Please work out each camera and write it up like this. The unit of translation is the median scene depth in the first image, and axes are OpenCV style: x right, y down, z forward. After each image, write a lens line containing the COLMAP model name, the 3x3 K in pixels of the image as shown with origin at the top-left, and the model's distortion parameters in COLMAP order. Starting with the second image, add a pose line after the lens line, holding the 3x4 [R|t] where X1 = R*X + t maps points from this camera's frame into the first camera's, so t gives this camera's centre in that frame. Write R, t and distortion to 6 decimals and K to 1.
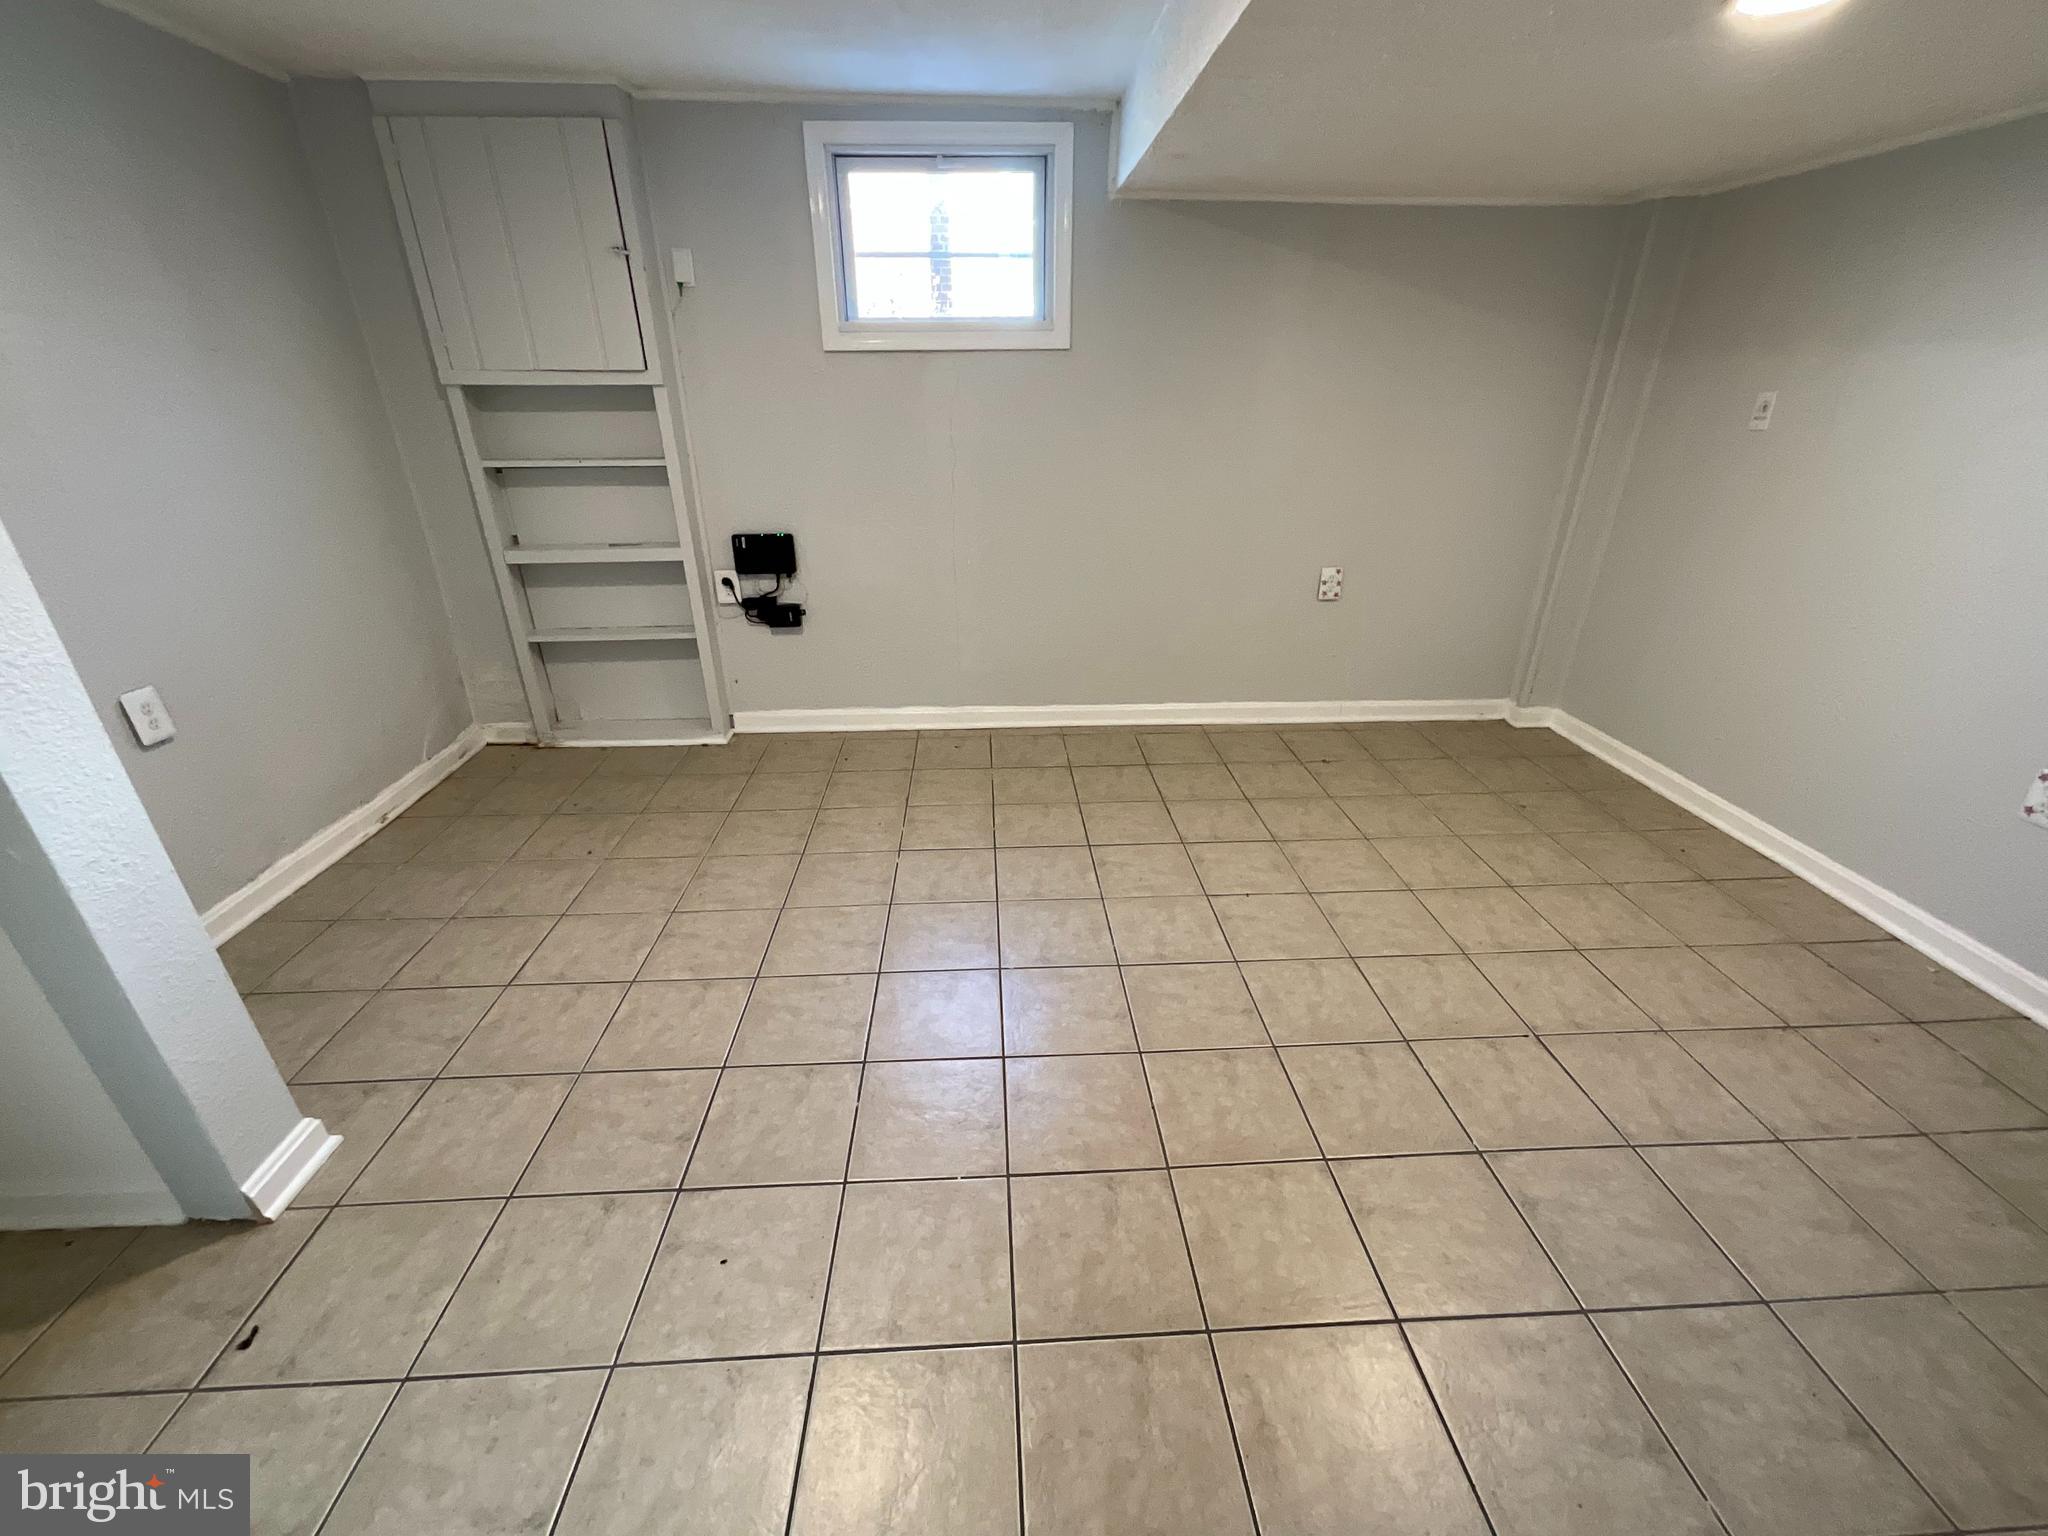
lens RADIAL K [[794.4, 0, 1024.0], [0, 794.4, 768.0], [0, 0, 1]] dist [0.045302, -0.000237]
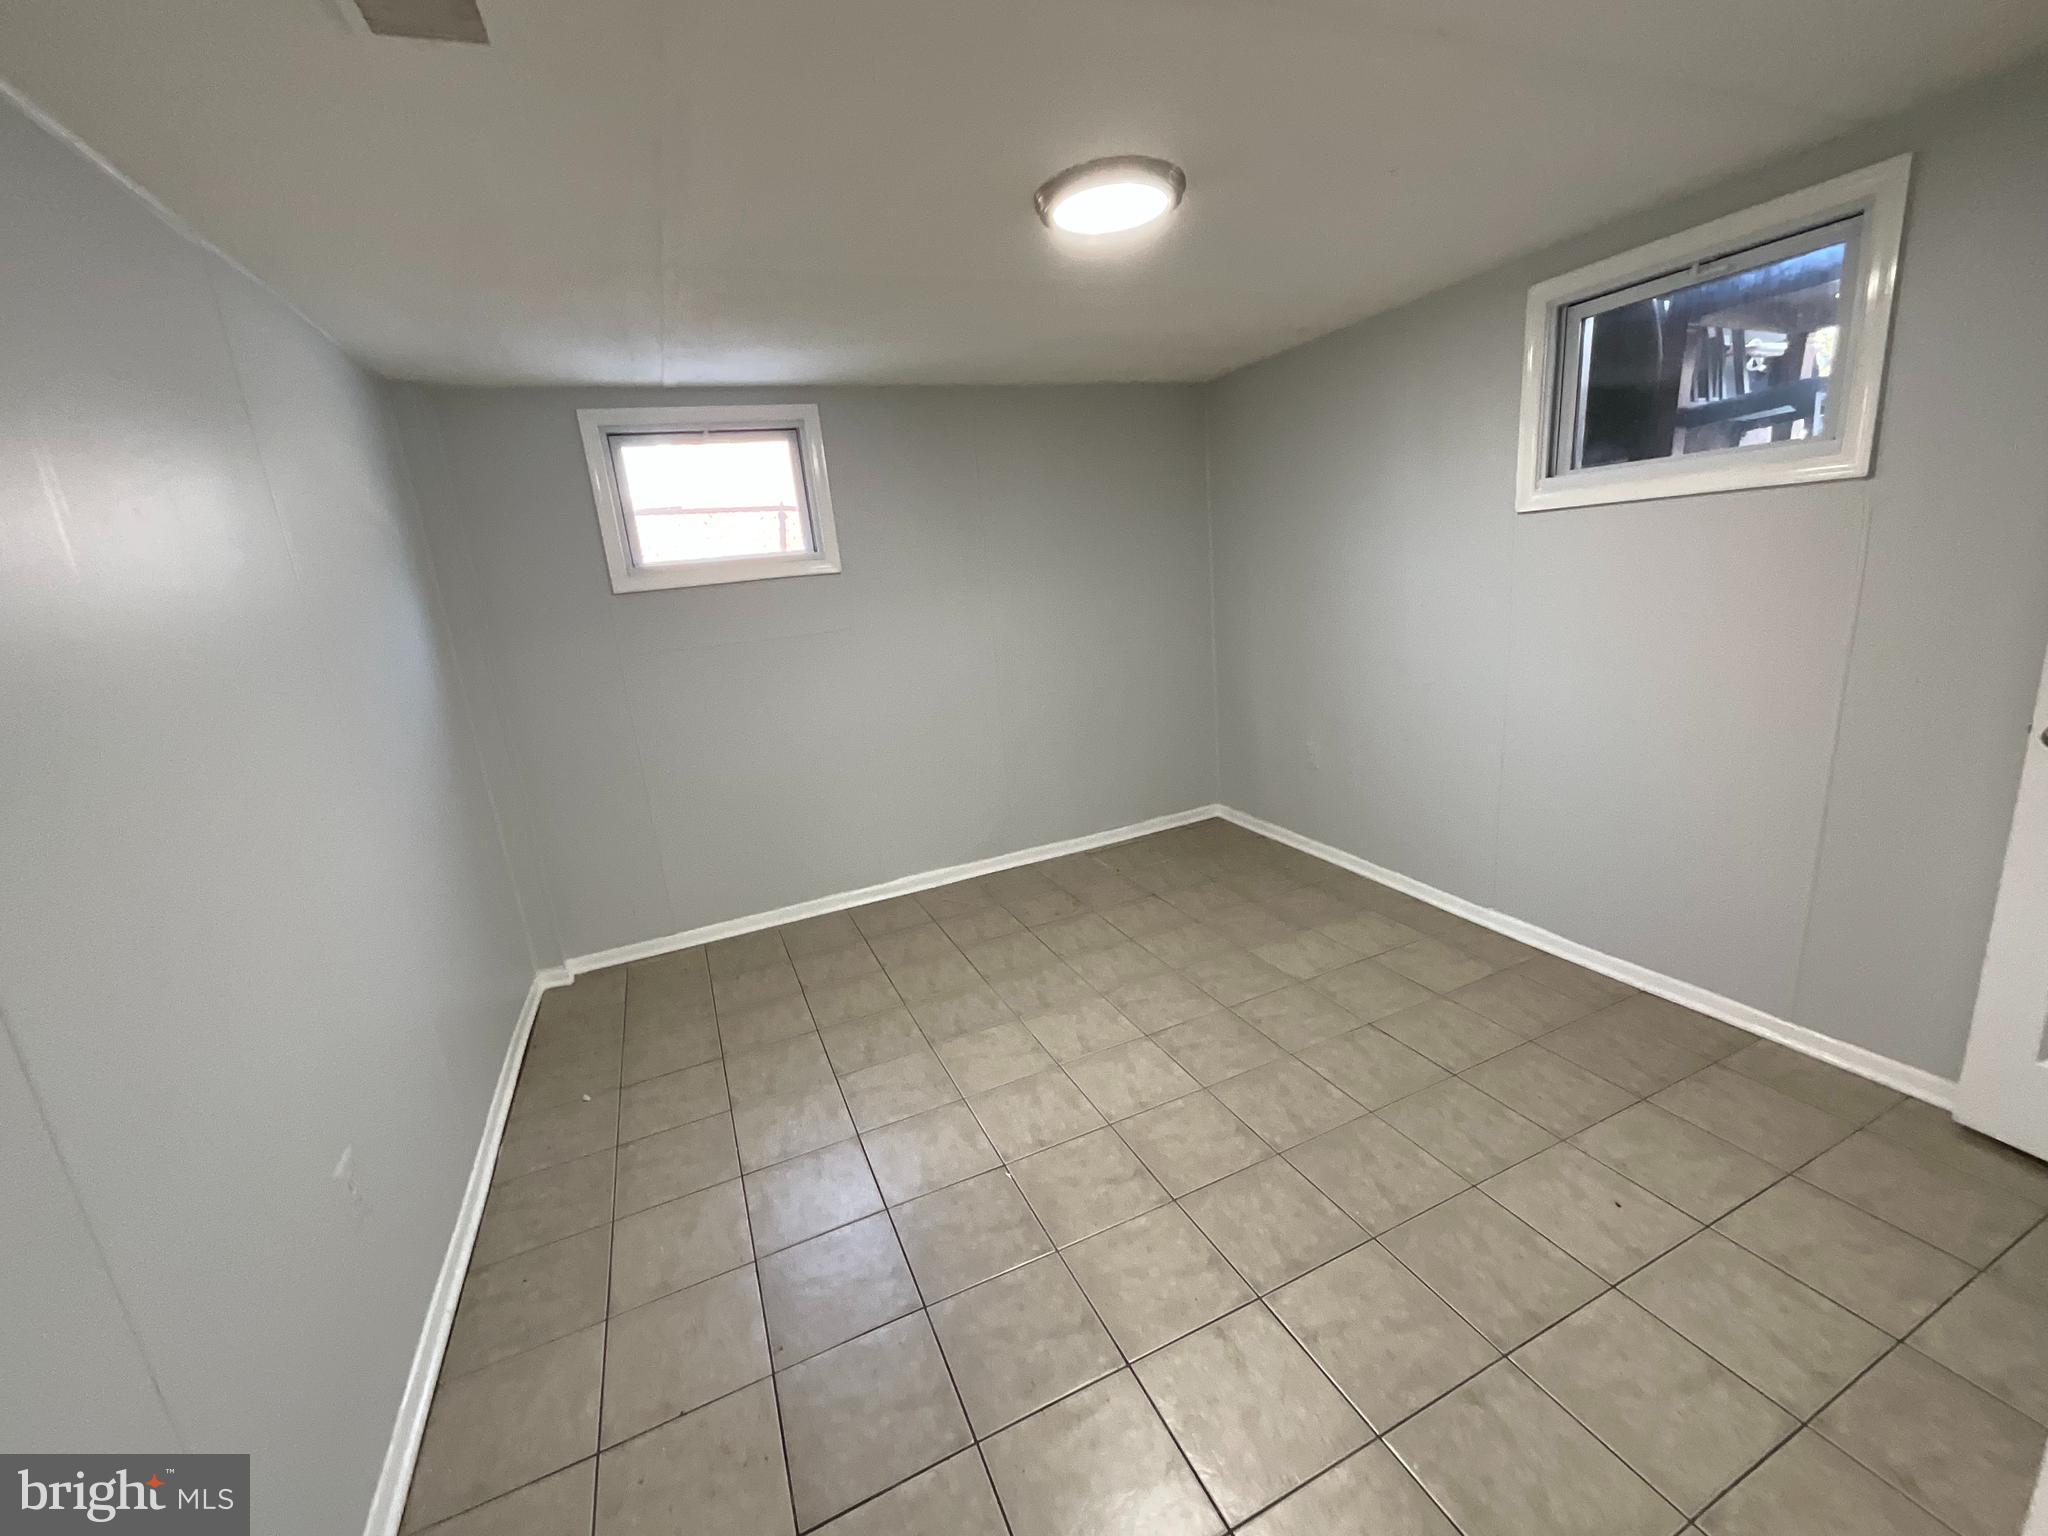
lens RADIAL K [[815.9, 0, 1024.0], [0, 815.9, 768.0], [0, 0, 1]] dist [0.019549, 0.000175]
pose [[0.933078, -0.162914, 0.320664, -0.120843], [0.234223, 0.951811, -0.197980, -0.000696], [-0.272958, 0.259838, 0.926271, -0.020087]]
